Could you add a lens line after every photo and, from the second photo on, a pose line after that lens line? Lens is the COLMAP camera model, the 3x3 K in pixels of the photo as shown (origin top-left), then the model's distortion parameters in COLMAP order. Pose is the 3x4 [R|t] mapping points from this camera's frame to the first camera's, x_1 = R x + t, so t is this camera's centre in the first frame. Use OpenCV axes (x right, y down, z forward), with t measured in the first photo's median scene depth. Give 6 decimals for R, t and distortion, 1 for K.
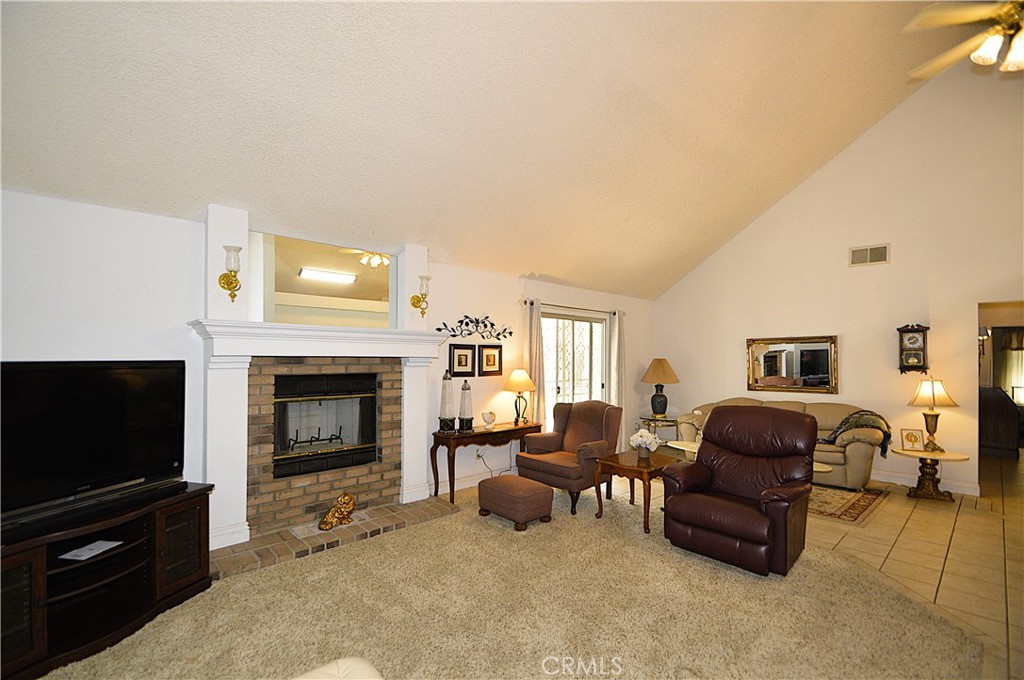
lens RADIAL K [[448.8, 0, 498.1], [0, 448.8, 356.2], [0, 0, 1]] dist [0.004353, -0.009564]
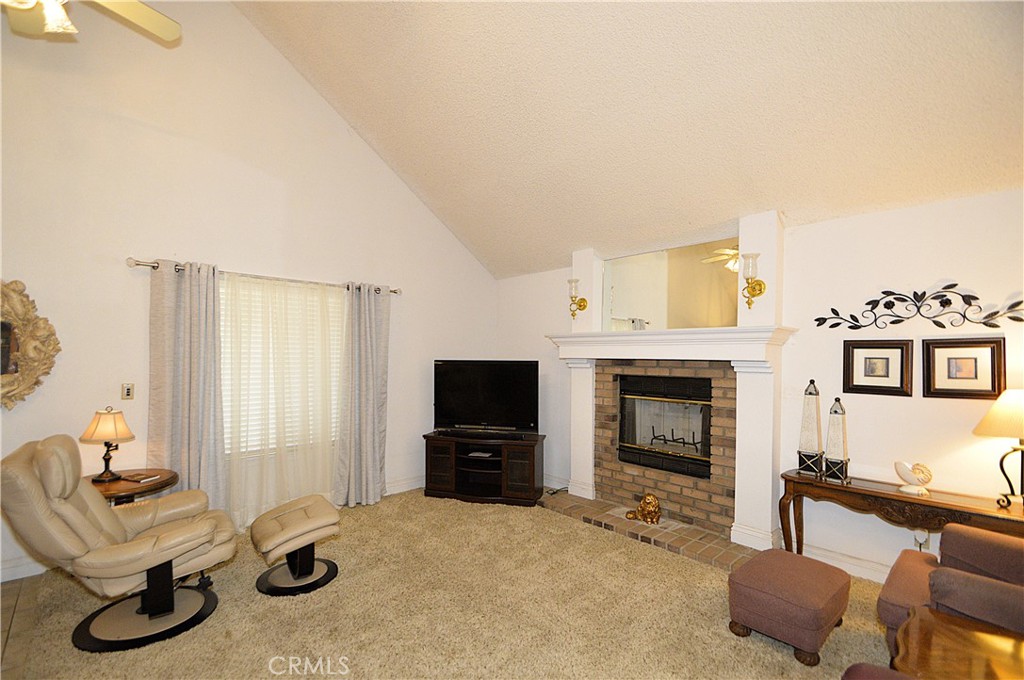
lens RADIAL K [[448.8, 0, 507.5], [0, 448.8, 356.6], [0, 0, 1]] dist [0.004353, -0.009564]
pose [[0.015850, -0.002674, -0.999871, 0.505553], [-0.004417, 0.999986, -0.002745, -0.000853], [0.999865, 0.004460, 0.015838, 0.494124]]
